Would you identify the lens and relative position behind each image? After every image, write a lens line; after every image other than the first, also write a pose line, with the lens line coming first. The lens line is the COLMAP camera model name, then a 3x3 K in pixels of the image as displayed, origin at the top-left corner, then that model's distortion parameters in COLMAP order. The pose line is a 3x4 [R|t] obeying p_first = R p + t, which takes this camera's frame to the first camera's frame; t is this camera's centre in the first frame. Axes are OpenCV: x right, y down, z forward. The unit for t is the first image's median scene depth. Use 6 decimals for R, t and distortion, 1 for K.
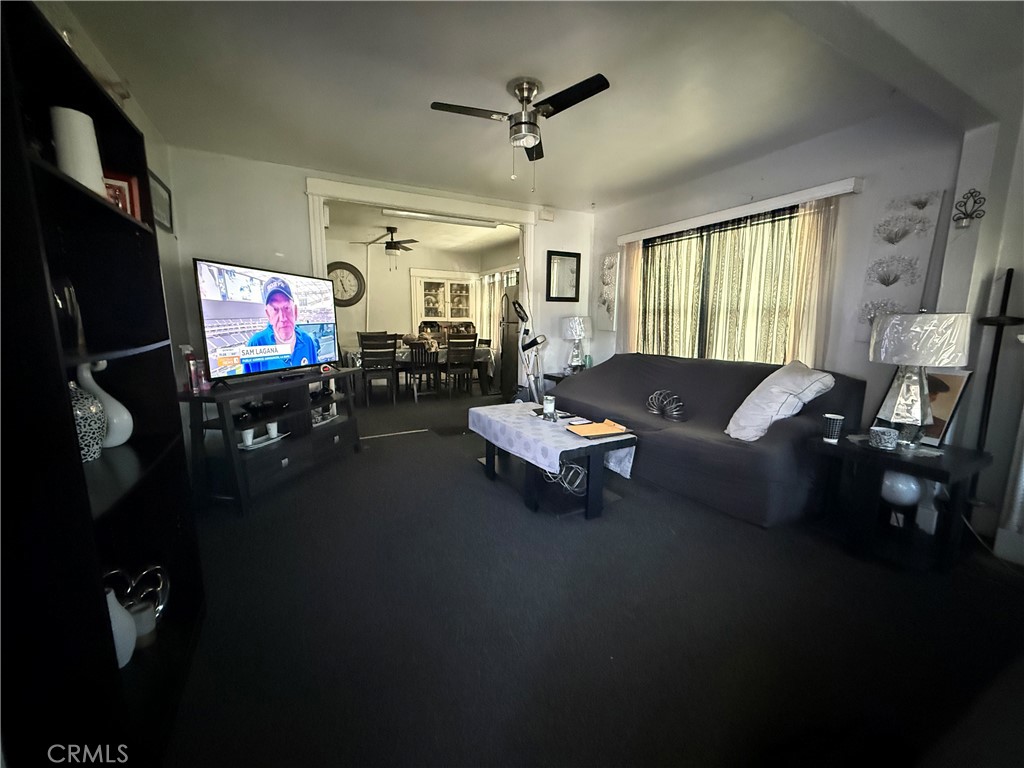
lens RADIAL K [[407.4, 0, 515.0], [0, 407.4, 382.1], [0, 0, 1]] dist [-0.001717, 0.000637]
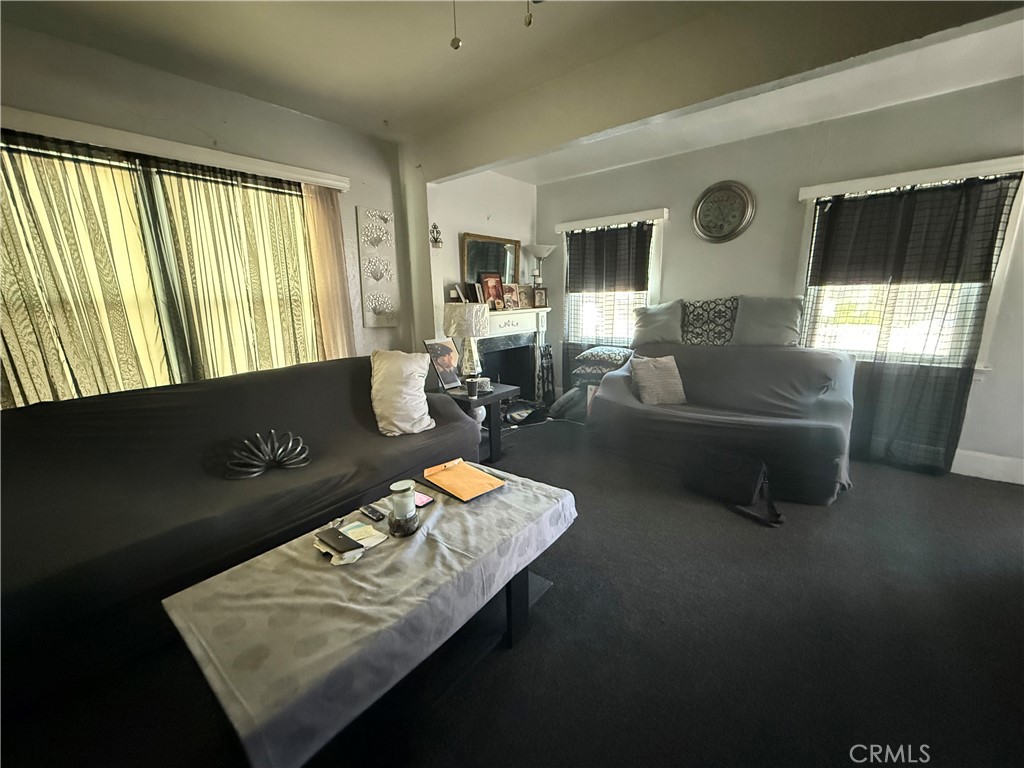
lens RADIAL K [[407.4, 0, 514.8], [0, 407.4, 385.2], [0, 0, 1]] dist [-0.001717, 0.000637]
pose [[-0.381311, -0.197698, 0.903060, -0.358903], [0.158903, 0.948309, 0.274700, -0.178063], [-0.910688, 0.248245, -0.330186, 0.934009]]
